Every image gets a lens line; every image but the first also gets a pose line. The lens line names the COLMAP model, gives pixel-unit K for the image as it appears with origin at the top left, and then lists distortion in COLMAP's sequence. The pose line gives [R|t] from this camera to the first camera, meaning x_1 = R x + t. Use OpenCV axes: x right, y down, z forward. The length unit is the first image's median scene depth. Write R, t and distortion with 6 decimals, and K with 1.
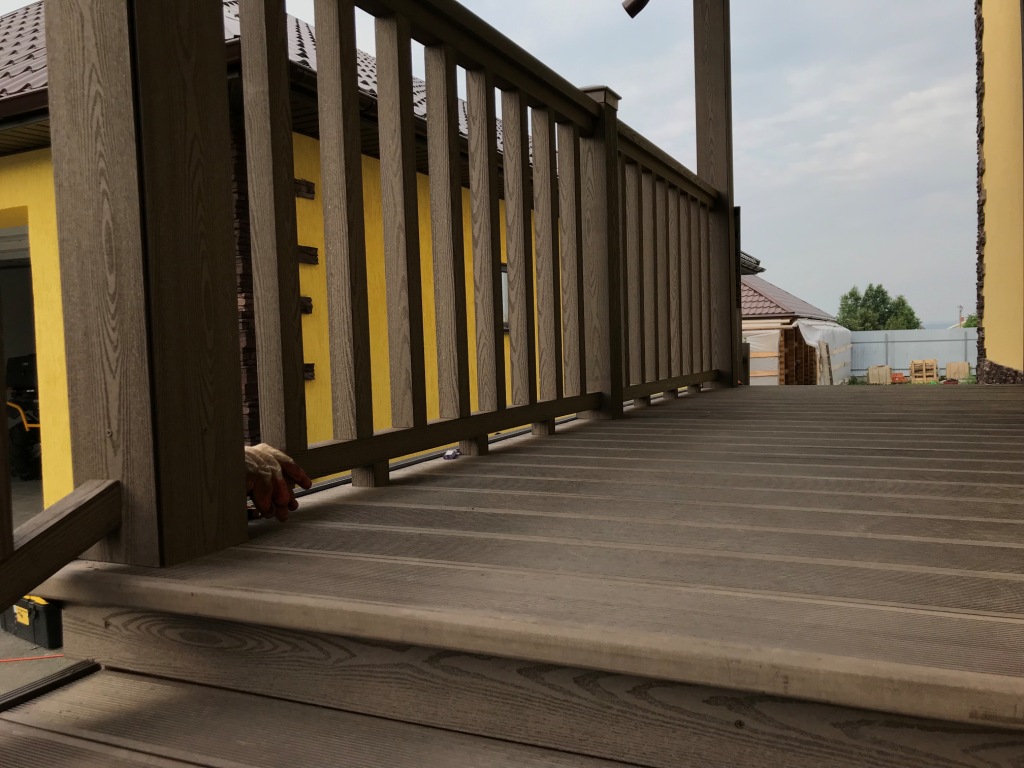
lens RADIAL K [[843.9, 0, 512.0], [0, 843.9, 384.0], [0, 0, 1]] dist [0.024713, -0.012465]
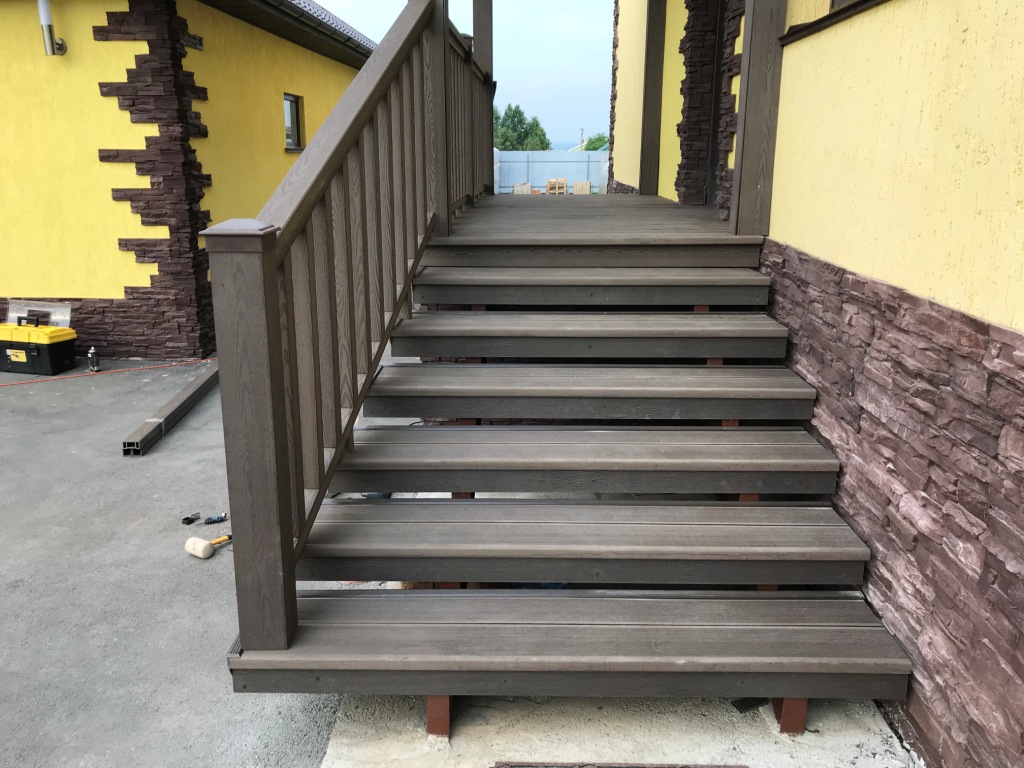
lens RADIAL K [[844.5, 0, 494.0], [0, 844.5, 395.4], [0, 0, 1]] dist [0.023632, -0.003352]
pose [[0.924743, -0.078402, 0.372430, -0.978020], [-0.007786, 0.974450, 0.224468, 0.038702], [-0.380513, -0.210475, 0.900505, -1.515129]]
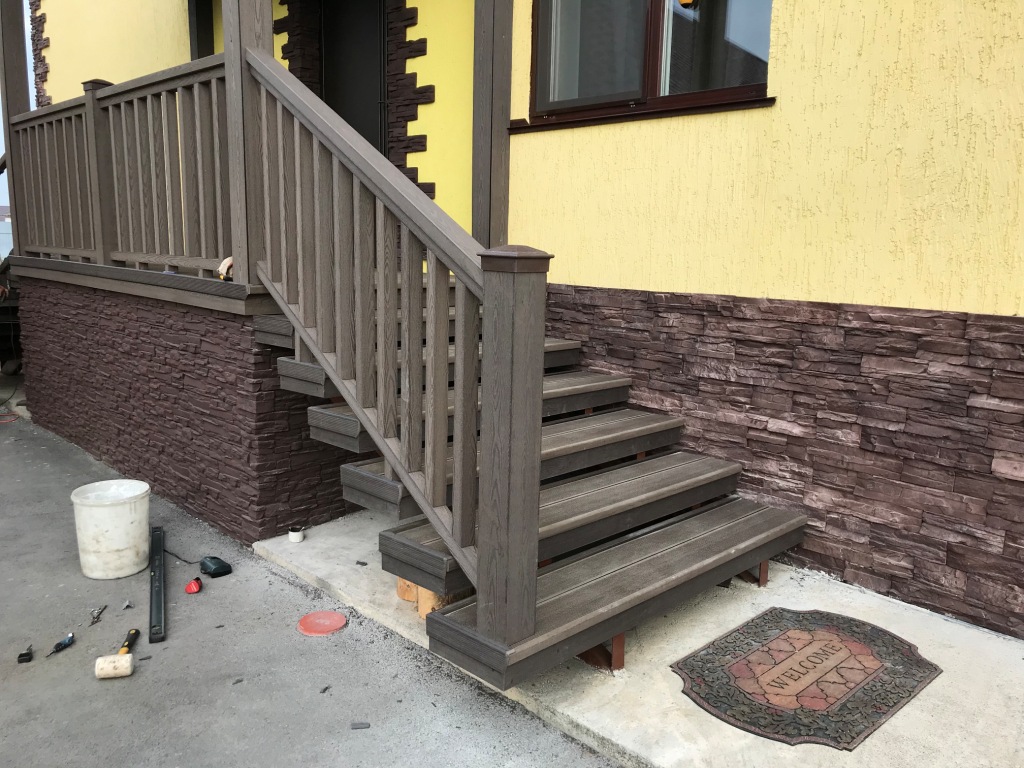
lens RADIAL K [[844.5, 0, 494.0], [0, 844.5, 395.4], [0, 0, 1]] dist [0.023632, -0.003352]
pose [[0.383361, -0.134880, 0.913697, -2.093682], [0.016170, 0.990108, 0.139375, 0.113965], [-0.923457, -0.038656, 0.381750, -0.773785]]
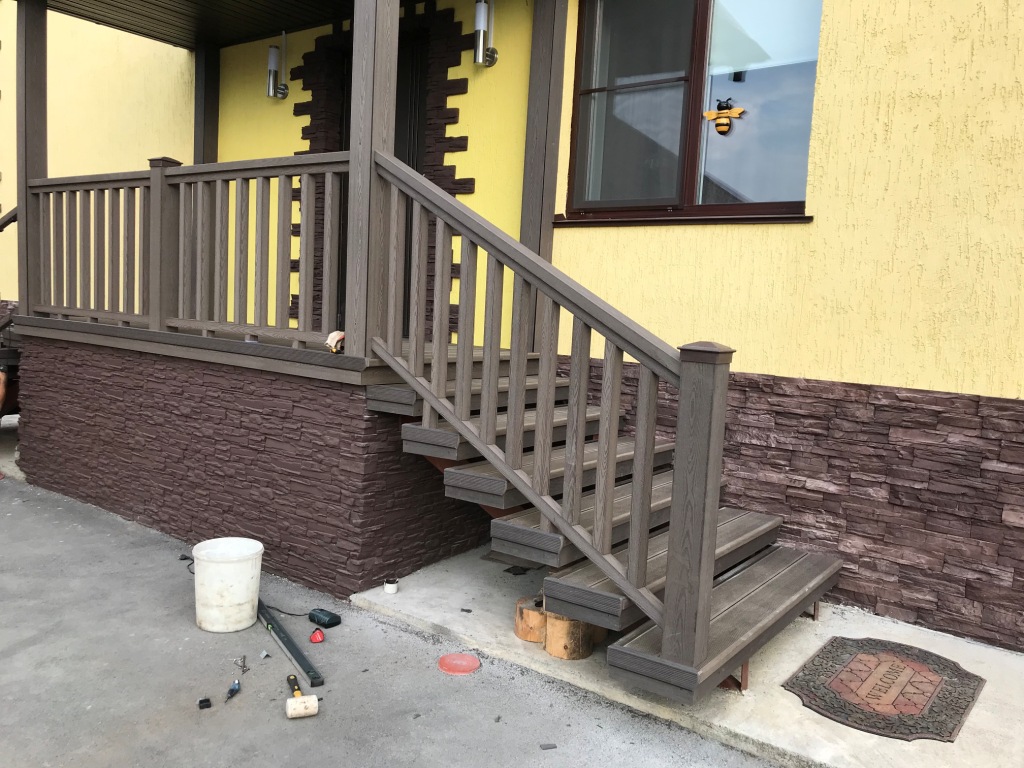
lens RADIAL K [[844.5, 0, 494.0], [0, 844.5, 395.4], [0, 0, 1]] dist [0.023632, -0.003352]
pose [[0.232469, -0.068251, 0.970206, -2.558321], [-0.009225, 0.997335, 0.072370, 0.055525], [-0.972560, -0.025774, 0.231220, -0.274647]]
